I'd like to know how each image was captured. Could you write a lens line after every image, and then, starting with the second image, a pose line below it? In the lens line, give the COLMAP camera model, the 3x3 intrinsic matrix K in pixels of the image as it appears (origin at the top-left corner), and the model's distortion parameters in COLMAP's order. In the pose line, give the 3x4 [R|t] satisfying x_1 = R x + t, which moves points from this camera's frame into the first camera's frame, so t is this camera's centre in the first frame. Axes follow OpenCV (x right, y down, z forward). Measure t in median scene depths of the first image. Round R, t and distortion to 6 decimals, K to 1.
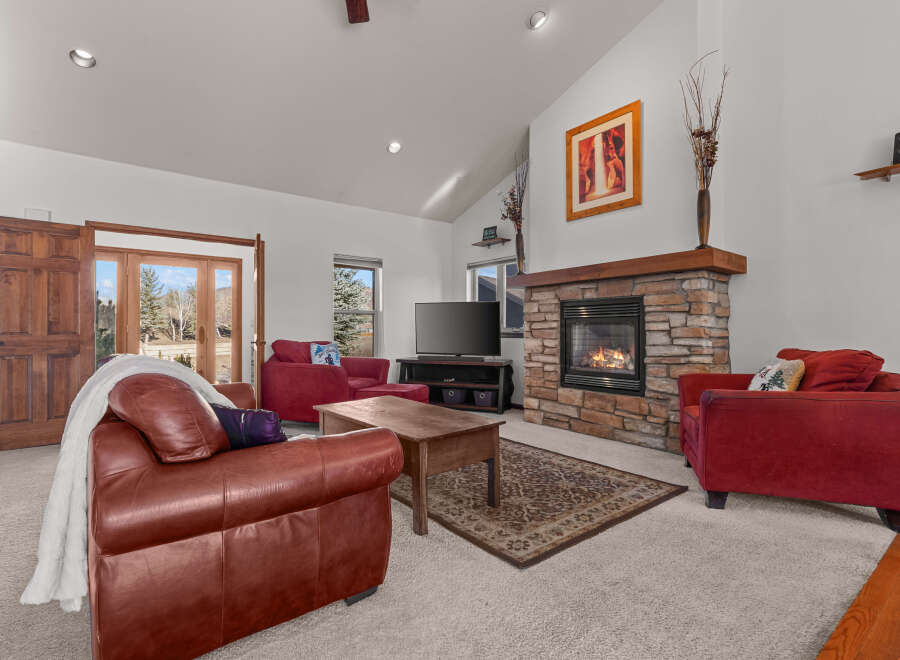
lens RADIAL K [[446.7, 0, 446.5], [0, 446.7, 328.3], [0, 0, 1]] dist [0.014731, -0.006688]
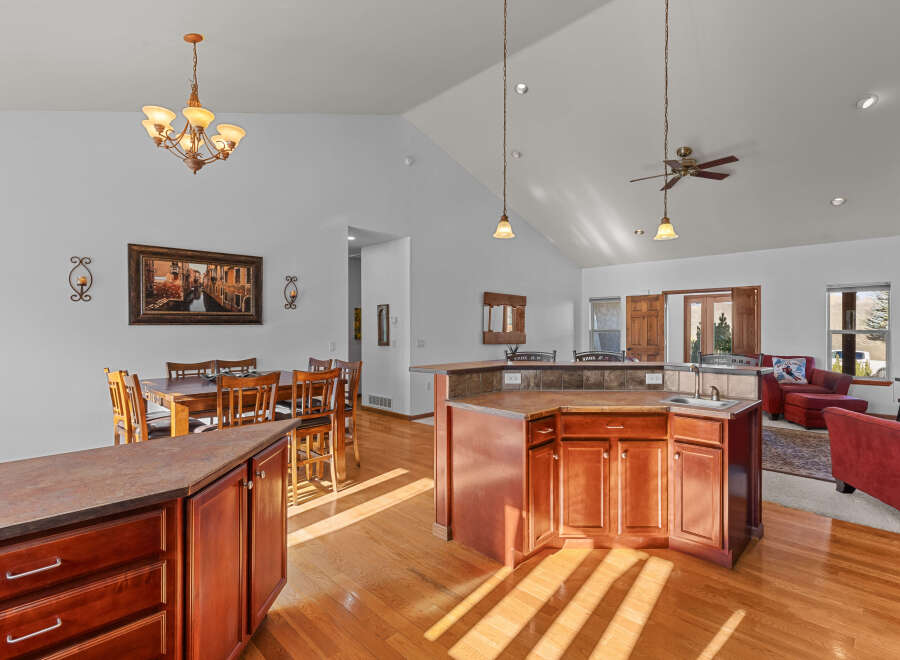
lens RADIAL K [[446.7, 0, 448.0], [0, 446.7, 329.3], [0, 0, 1]] dist [0.014731, -0.006688]
pose [[0.124494, 0.002278, -0.992218, 1.143357], [0.005646, 0.999980, 0.003004, -0.075100], [0.992204, -0.005976, 0.124478, -0.246304]]
